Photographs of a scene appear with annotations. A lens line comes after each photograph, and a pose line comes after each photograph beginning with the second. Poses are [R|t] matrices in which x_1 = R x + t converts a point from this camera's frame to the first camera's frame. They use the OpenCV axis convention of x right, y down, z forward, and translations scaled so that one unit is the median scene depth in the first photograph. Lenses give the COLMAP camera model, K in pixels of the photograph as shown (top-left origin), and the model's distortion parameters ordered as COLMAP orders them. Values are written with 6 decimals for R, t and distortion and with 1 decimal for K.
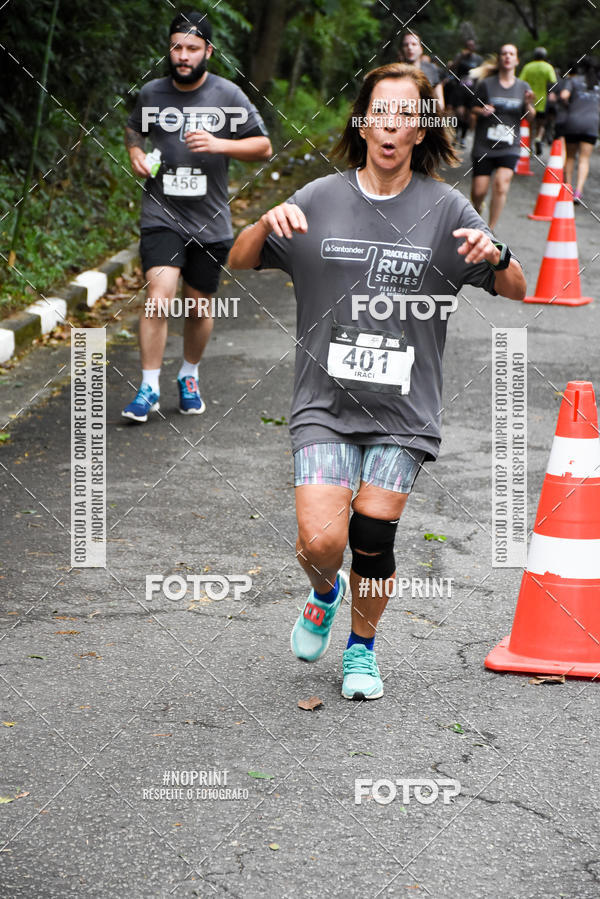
lens RADIAL K [[4846.5, 0, 326.4], [0, 4846.5, 446.8], [0, 0, 1]] dist [2.905018, 9.188426]
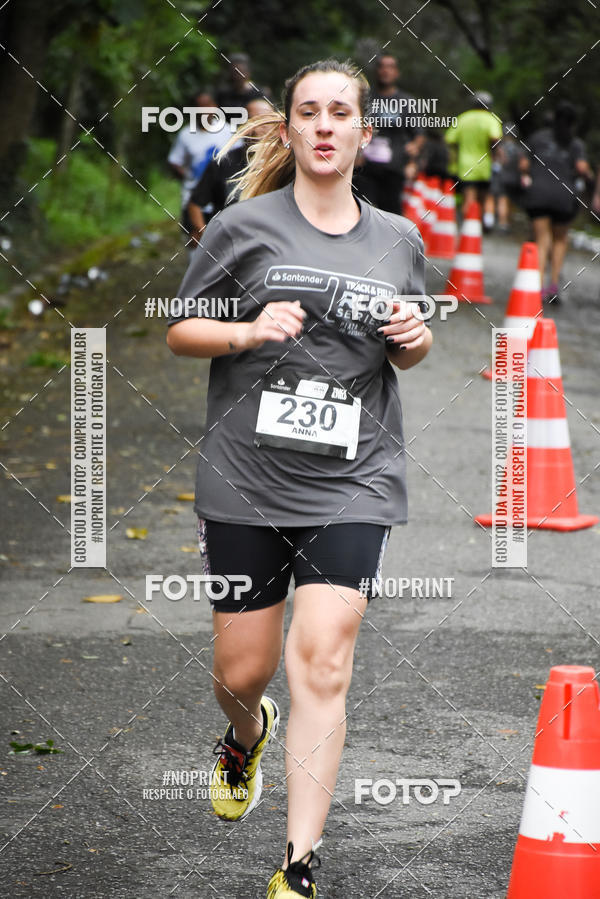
lens RADIAL K [[4846.5, 0, 326.4], [0, 4846.5, 446.8], [0, 0, 1]] dist [2.905018, 9.188426]
pose [[0.999883, -0.012614, 0.008657, 0.018032], [0.012666, 0.999902, -0.005936, -0.035545], [-0.008581, 0.006045, 0.999945, 0.433367]]
